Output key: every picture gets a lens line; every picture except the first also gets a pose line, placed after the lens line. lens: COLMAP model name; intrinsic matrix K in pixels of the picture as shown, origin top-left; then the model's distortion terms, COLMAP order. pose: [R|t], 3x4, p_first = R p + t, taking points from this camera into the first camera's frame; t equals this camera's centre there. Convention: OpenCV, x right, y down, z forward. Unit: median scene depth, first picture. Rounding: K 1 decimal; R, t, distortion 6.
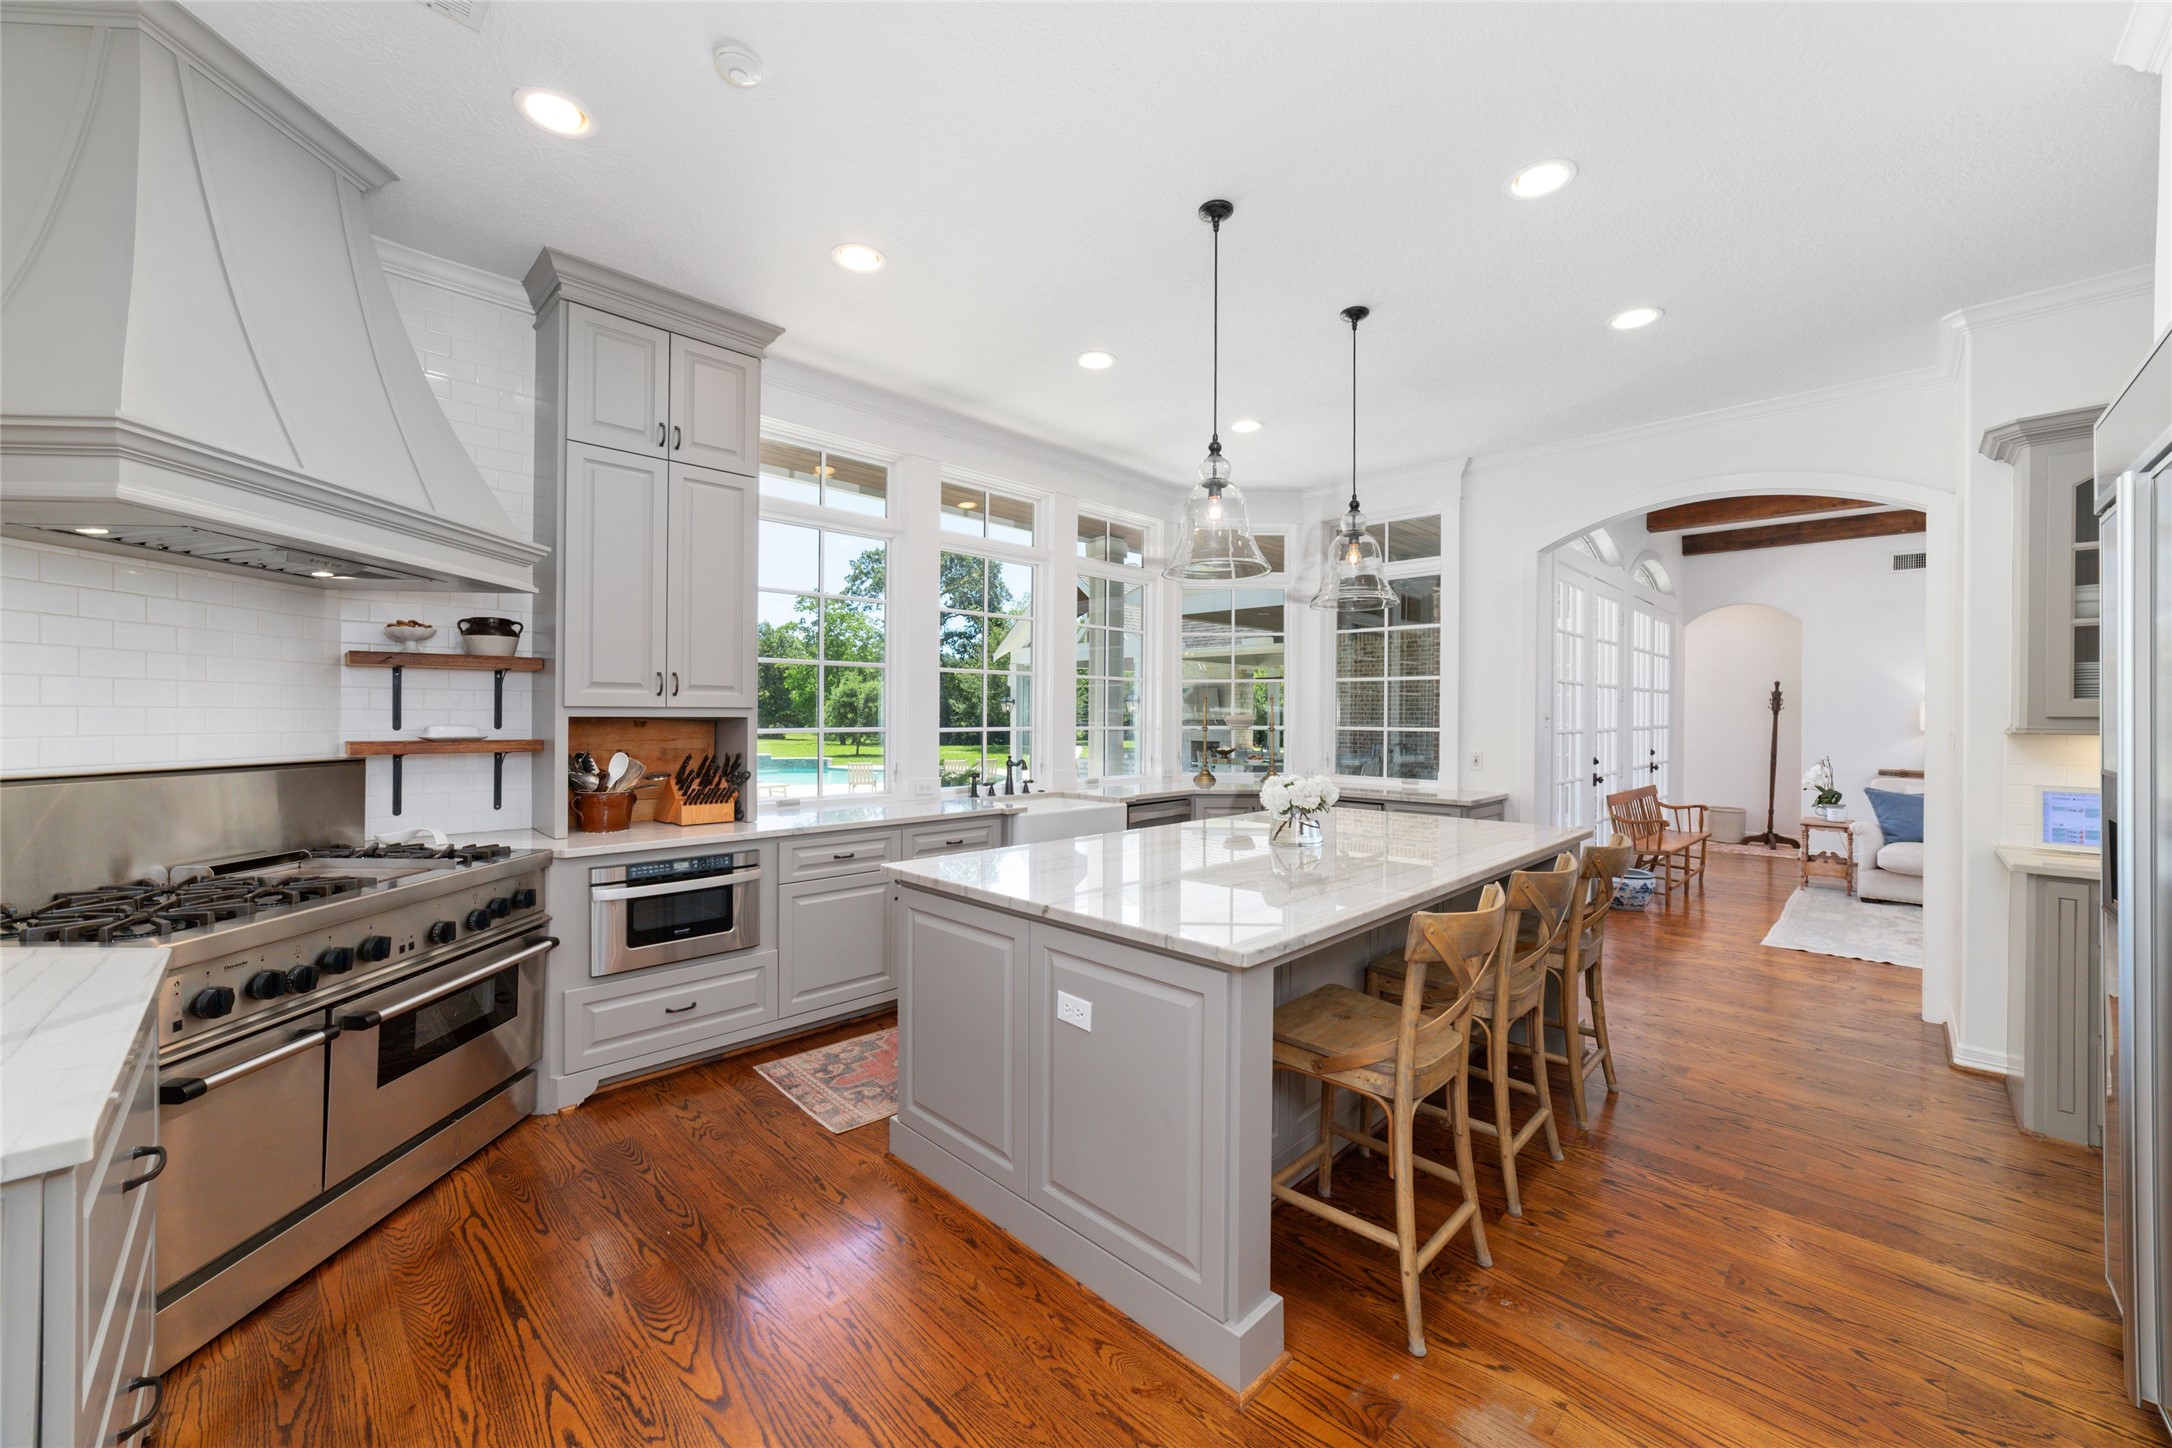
lens RADIAL K [[833.1, 0, 1083.2], [0, 833.1, 714.8], [0, 0, 1]] dist [-0.017953, 0.006672]
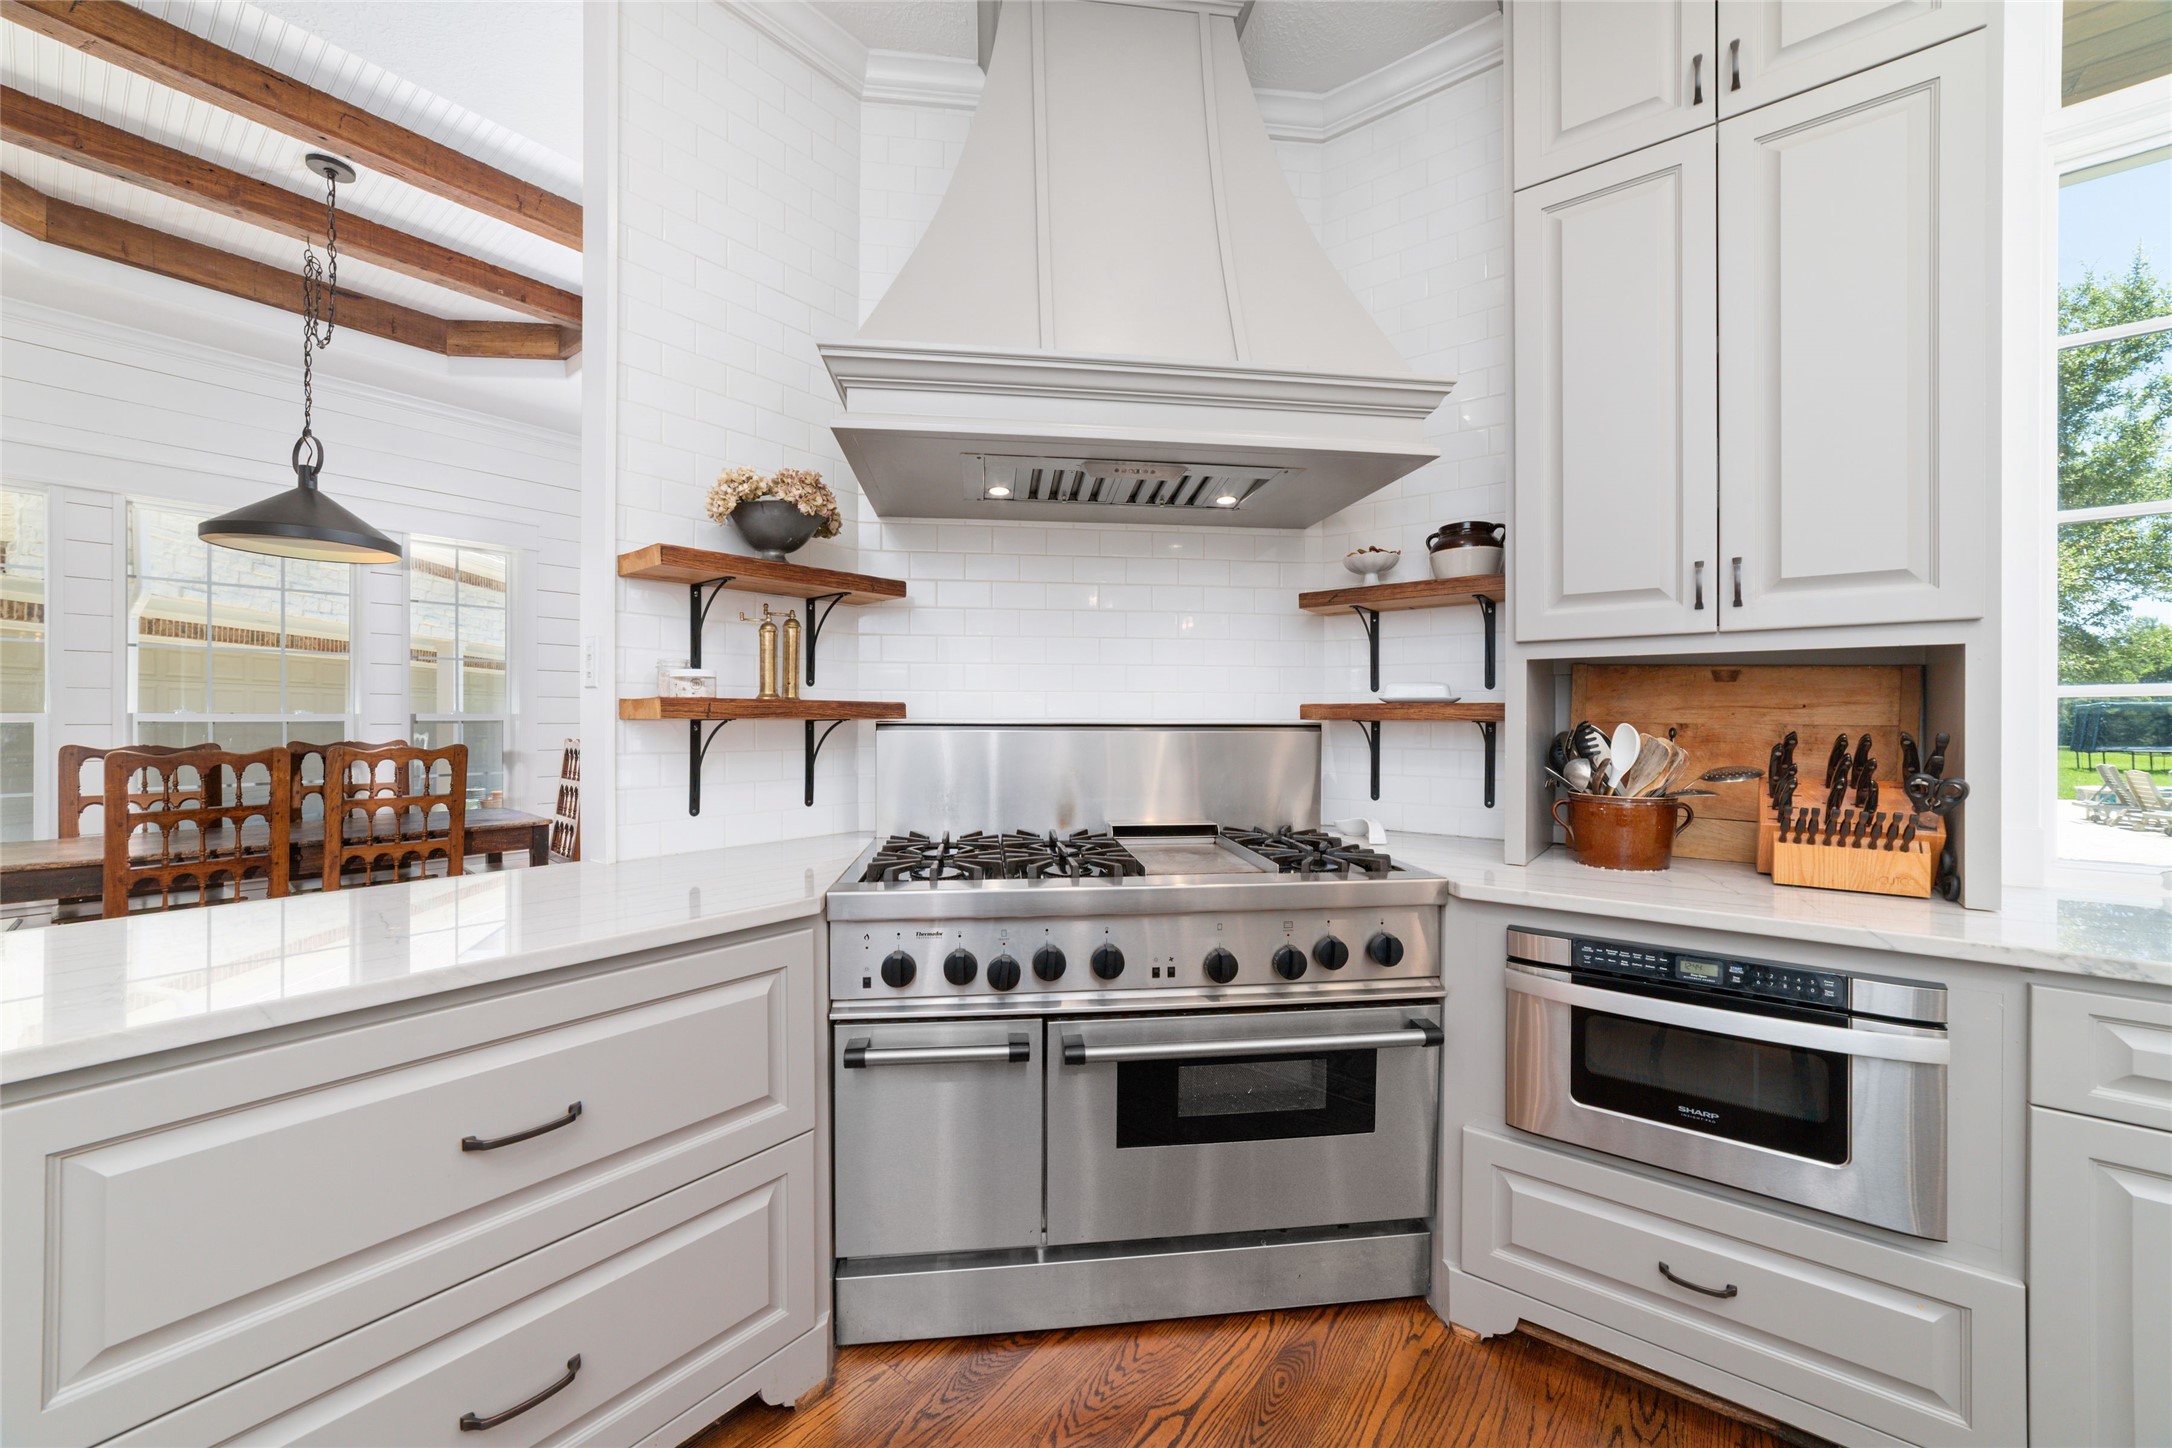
lens RADIAL K [[833.1, 0, 1110.2], [0, 833.1, 715.0], [0, 0, 1]] dist [-0.017953, 0.006672]
pose [[0.121697, -0.004360, -0.992558, -0.072383], [0.003340, 0.999986, -0.003983, 0.042795], [0.992562, -0.002831, 0.121710, 0.631004]]
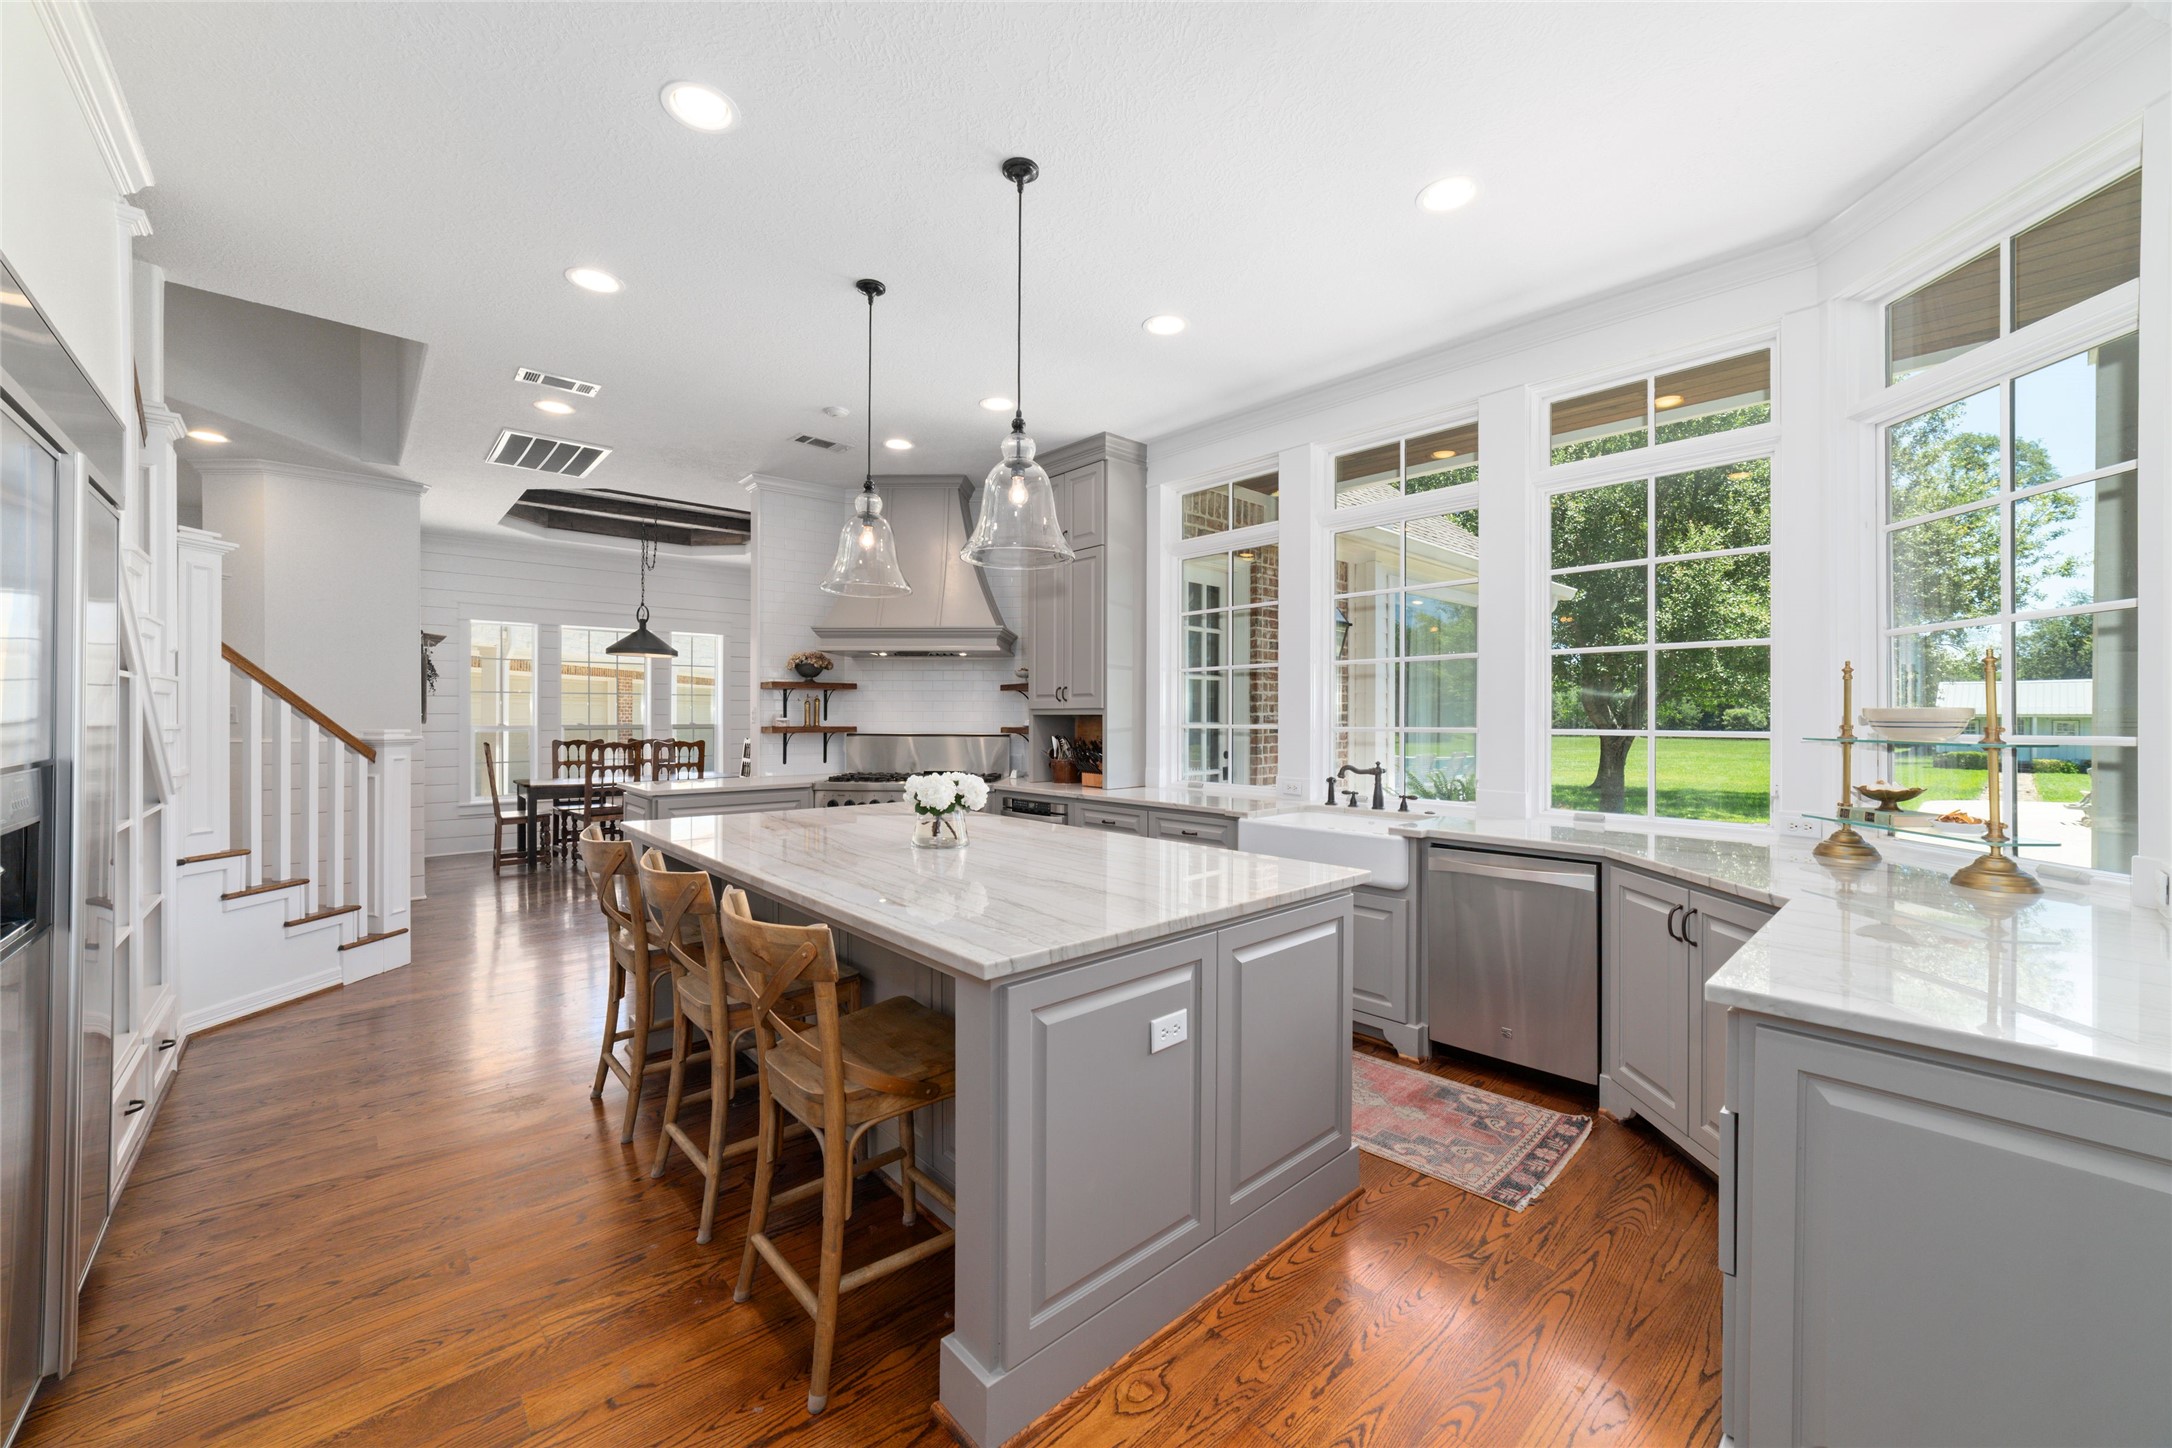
lens RADIAL K [[833.1, 0, 1090.9], [0, 833.1, 710.9], [0, 0, 1]] dist [-0.017953, 0.006672]
pose [[-0.060517, -0.010701, -0.998110, 1.180637], [0.002131, 0.999939, -0.010849, 0.013366], [0.998165, -0.002784, -0.060490, 1.237286]]
